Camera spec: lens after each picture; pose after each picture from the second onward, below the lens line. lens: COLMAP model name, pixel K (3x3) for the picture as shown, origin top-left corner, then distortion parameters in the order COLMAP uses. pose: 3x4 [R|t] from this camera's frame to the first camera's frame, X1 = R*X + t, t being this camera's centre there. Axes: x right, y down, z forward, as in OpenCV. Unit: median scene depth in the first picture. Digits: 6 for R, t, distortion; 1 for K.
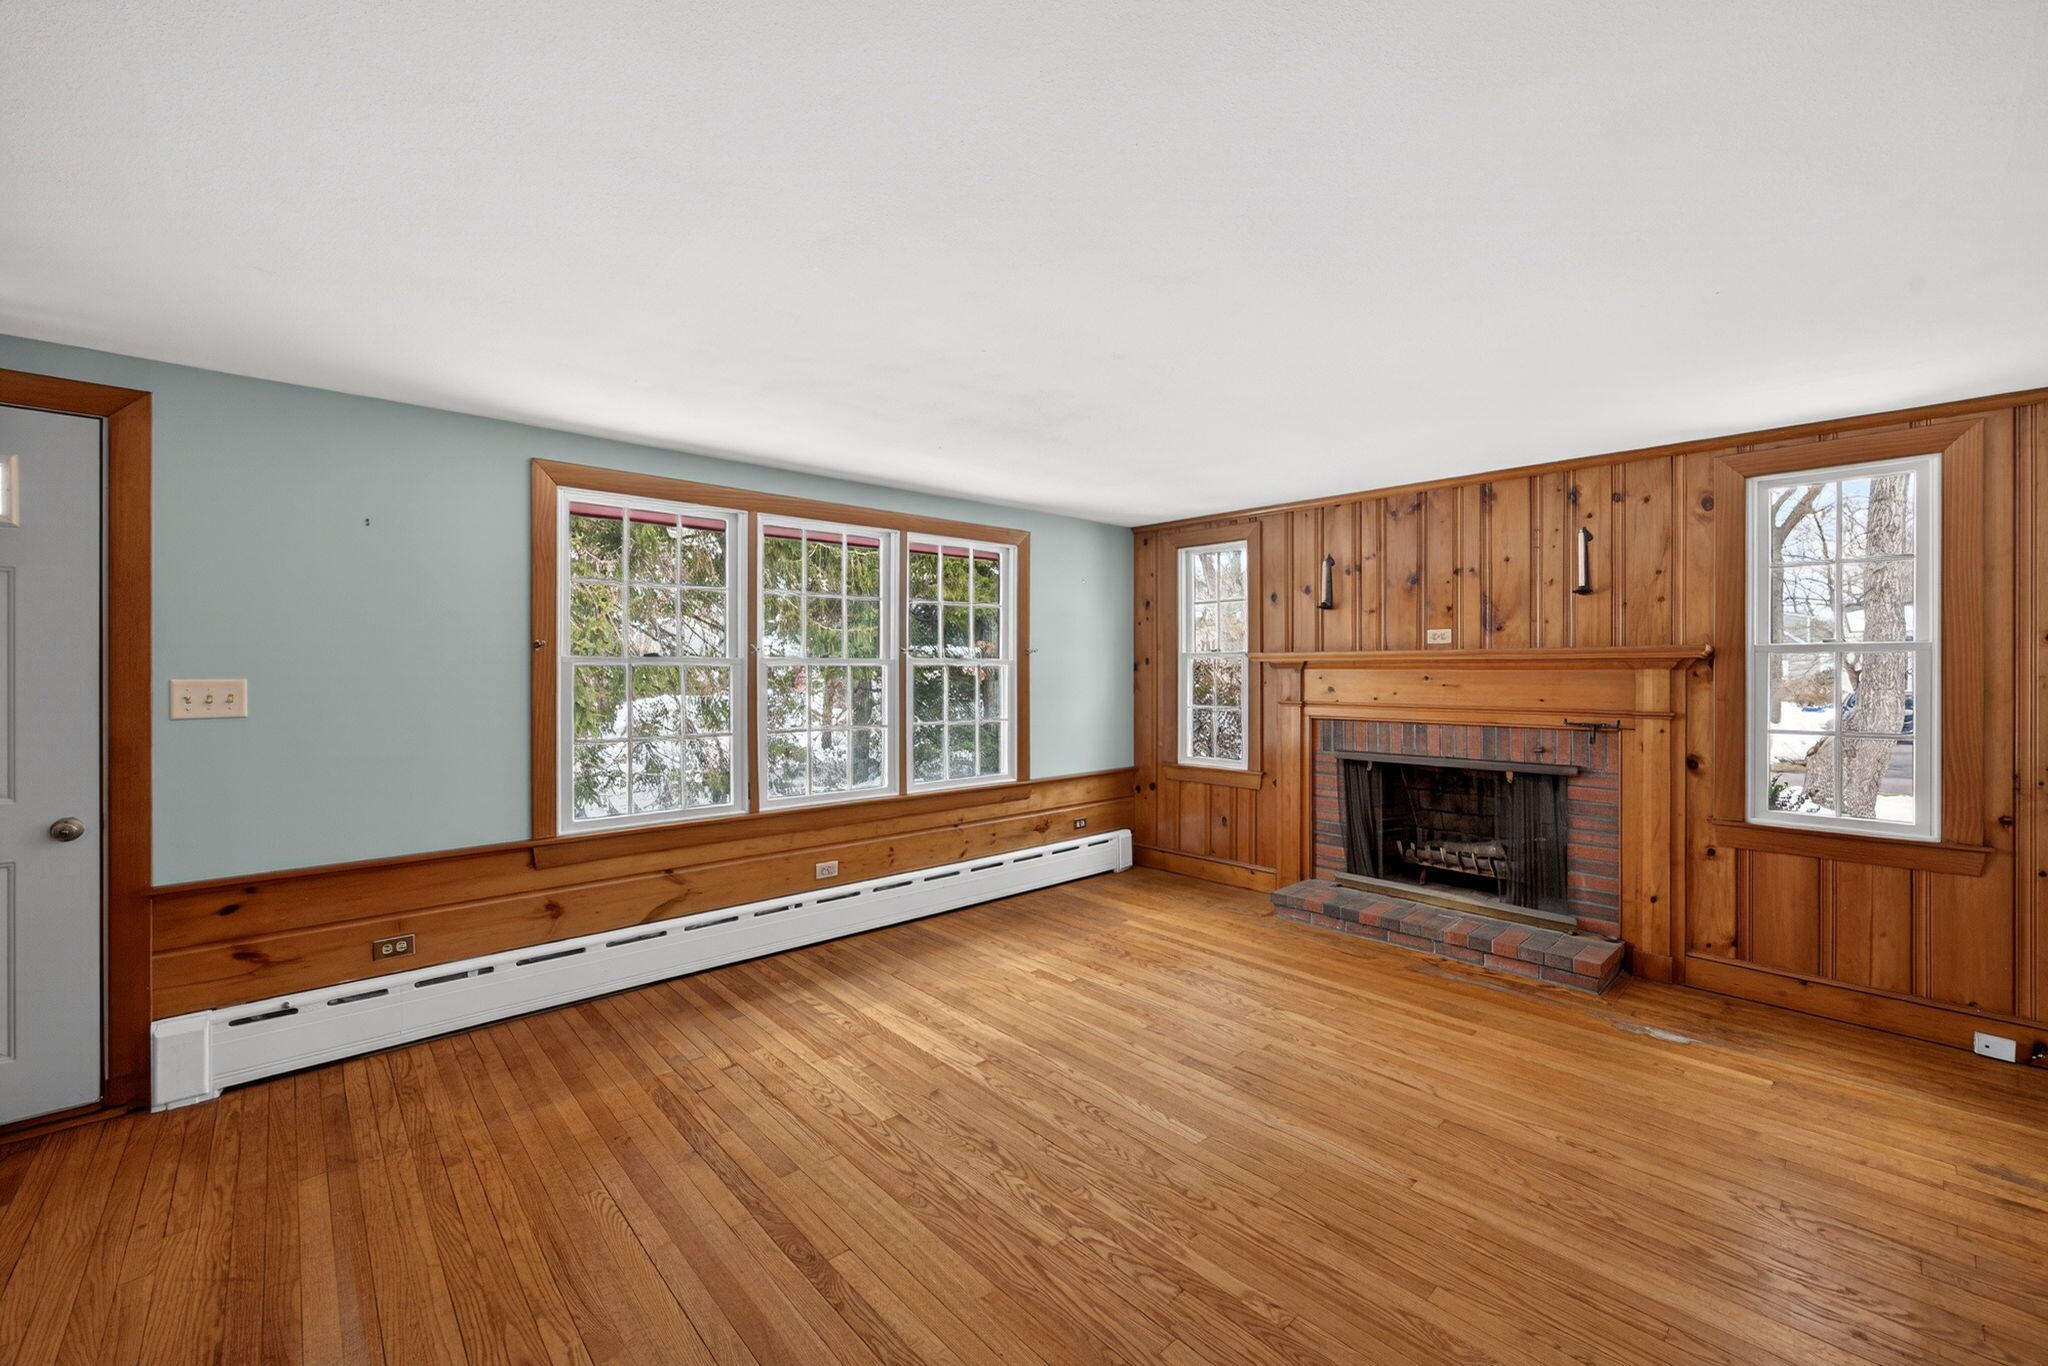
lens RADIAL K [[827.5, 0, 1026.1], [0, 827.5, 669.6], [0, 0, 1]] dist [-0.019575, 0.008907]
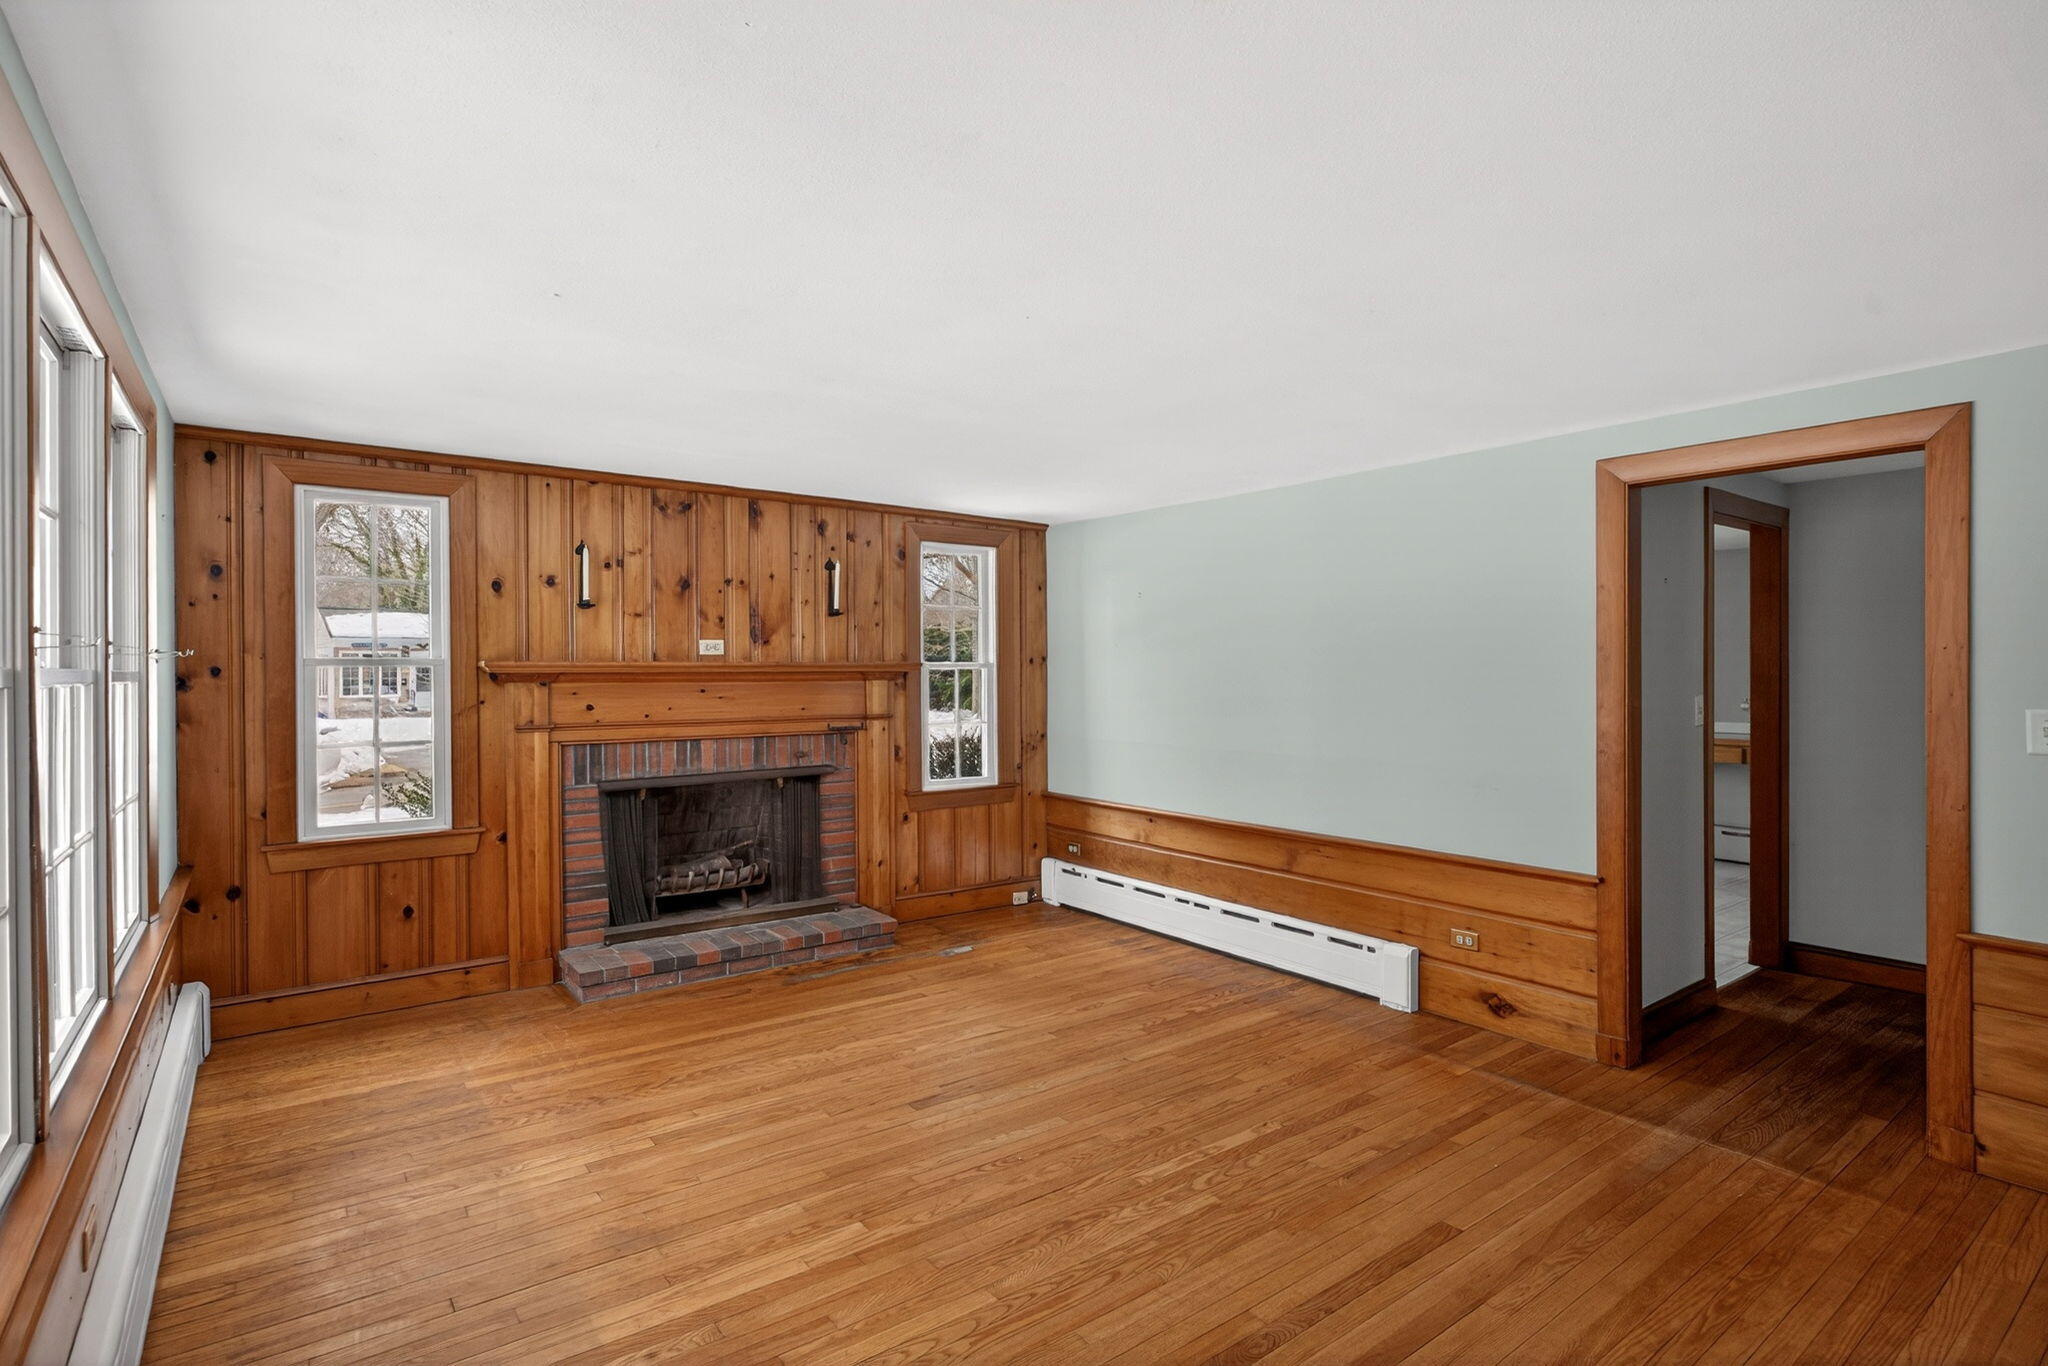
lens RADIAL K [[1020.2, 0, 1021.1], [0, 1020.2, 677.6], [0, 0, 1]] dist [-0.018152, 0.015654]
pose [[0.099690, -0.006050, 0.995000, -0.744302], [0.003466, 0.999978, 0.005733, -0.012474], [-0.995013, 0.002877, 0.099709, 0.610387]]
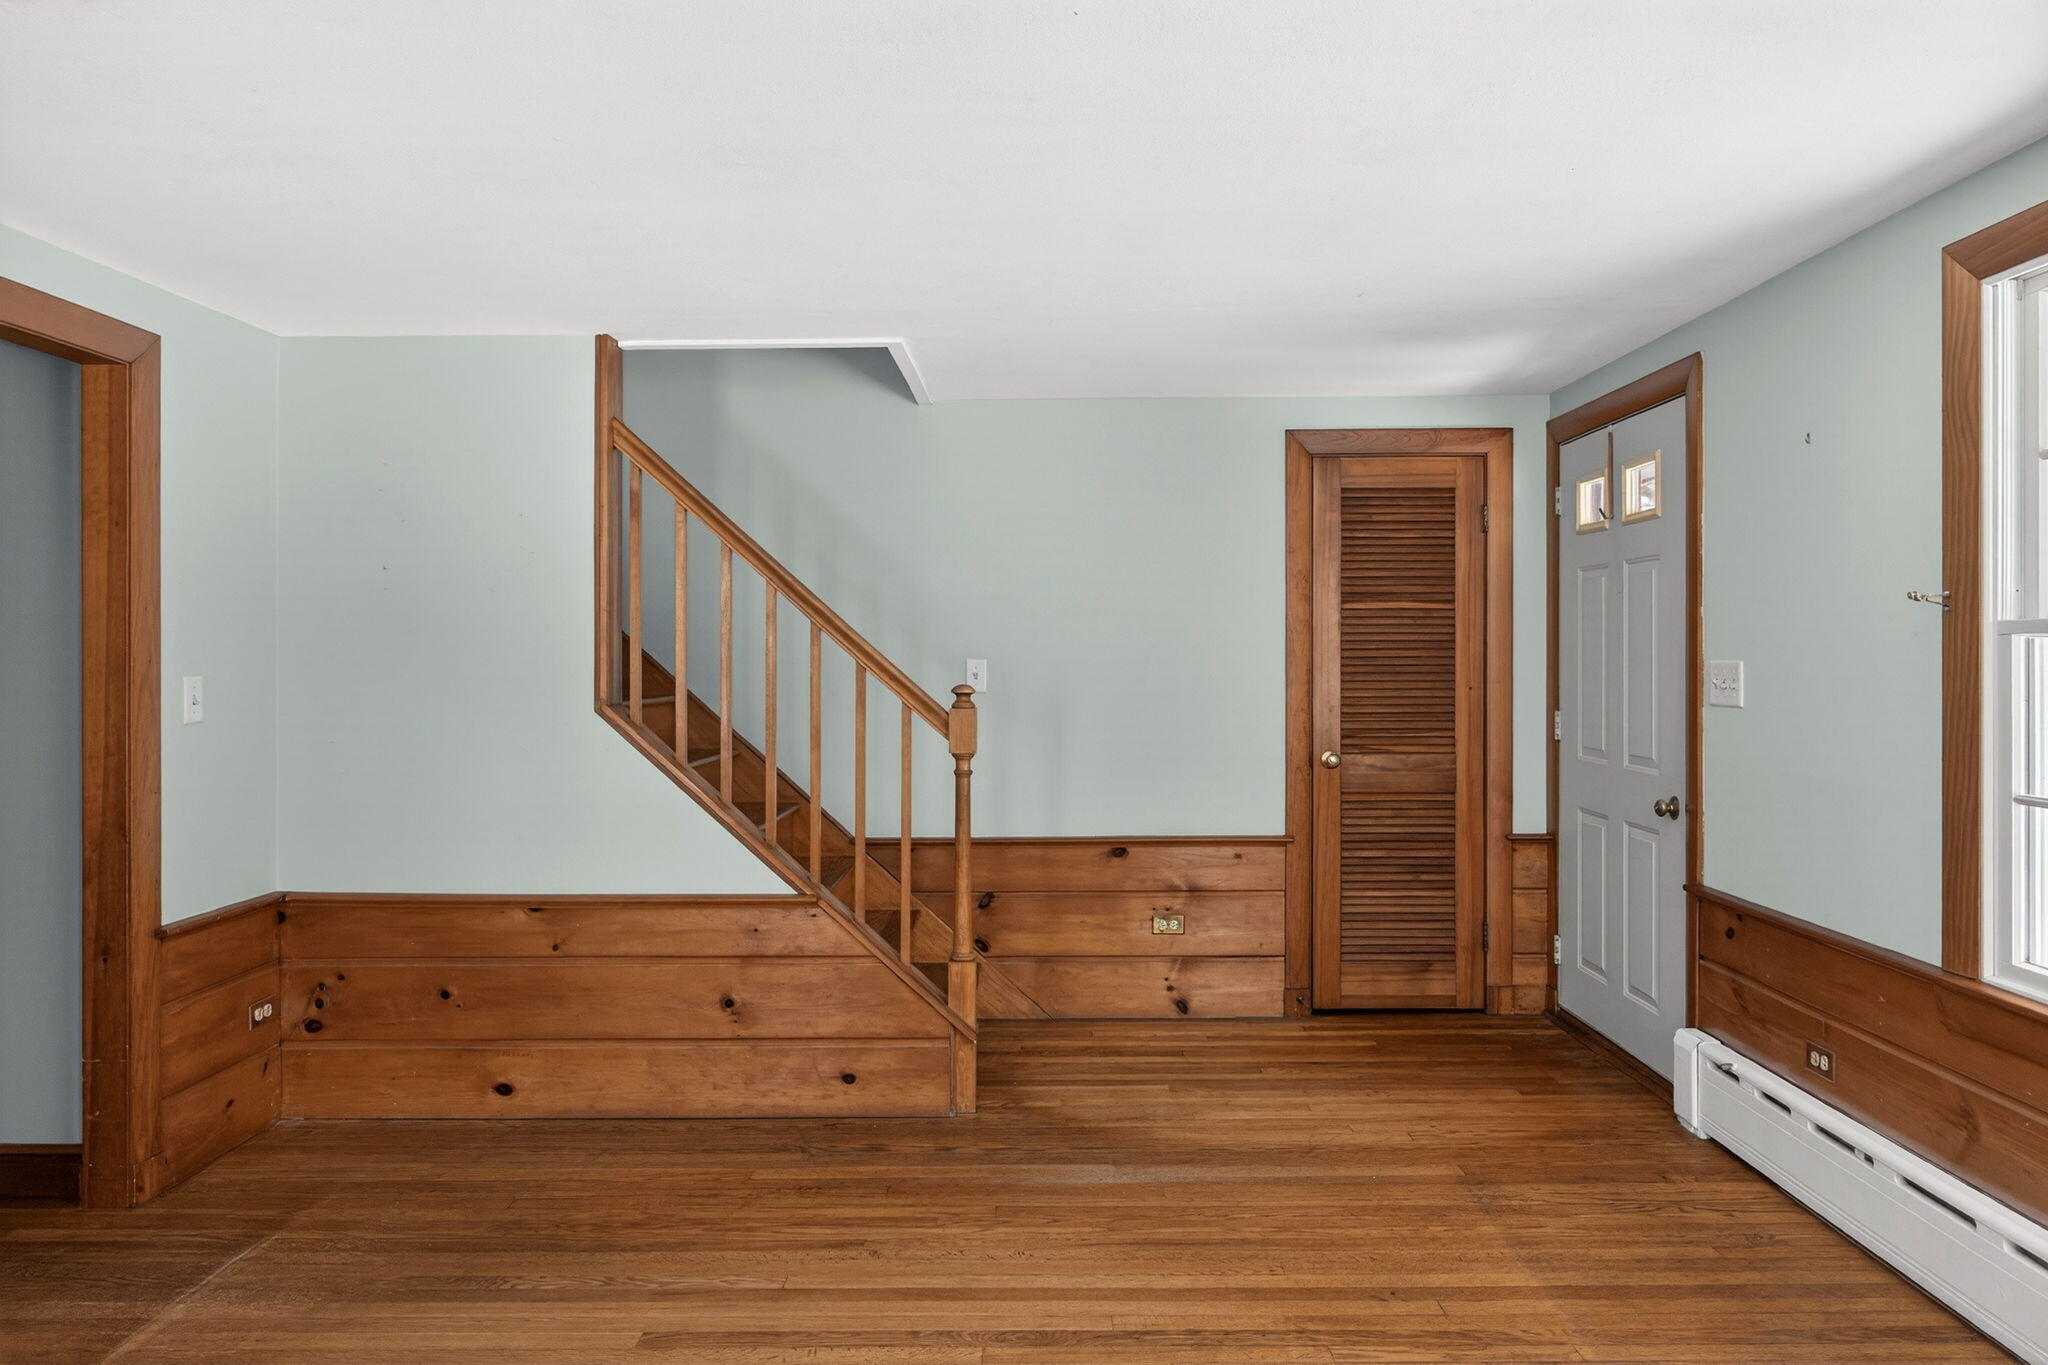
lens RADIAL K [[1308.8, 0, 1041.9], [0, 1308.8, 658.2], [0, 0, 1]] dist [-0.018126, 0.027145]
pose [[-0.678275, 0.000037, -0.734808, 0.371817], [0.001526, 0.999998, -0.001359, 0.006164], [0.734806, -0.002043, -0.678274, 1.029426]]
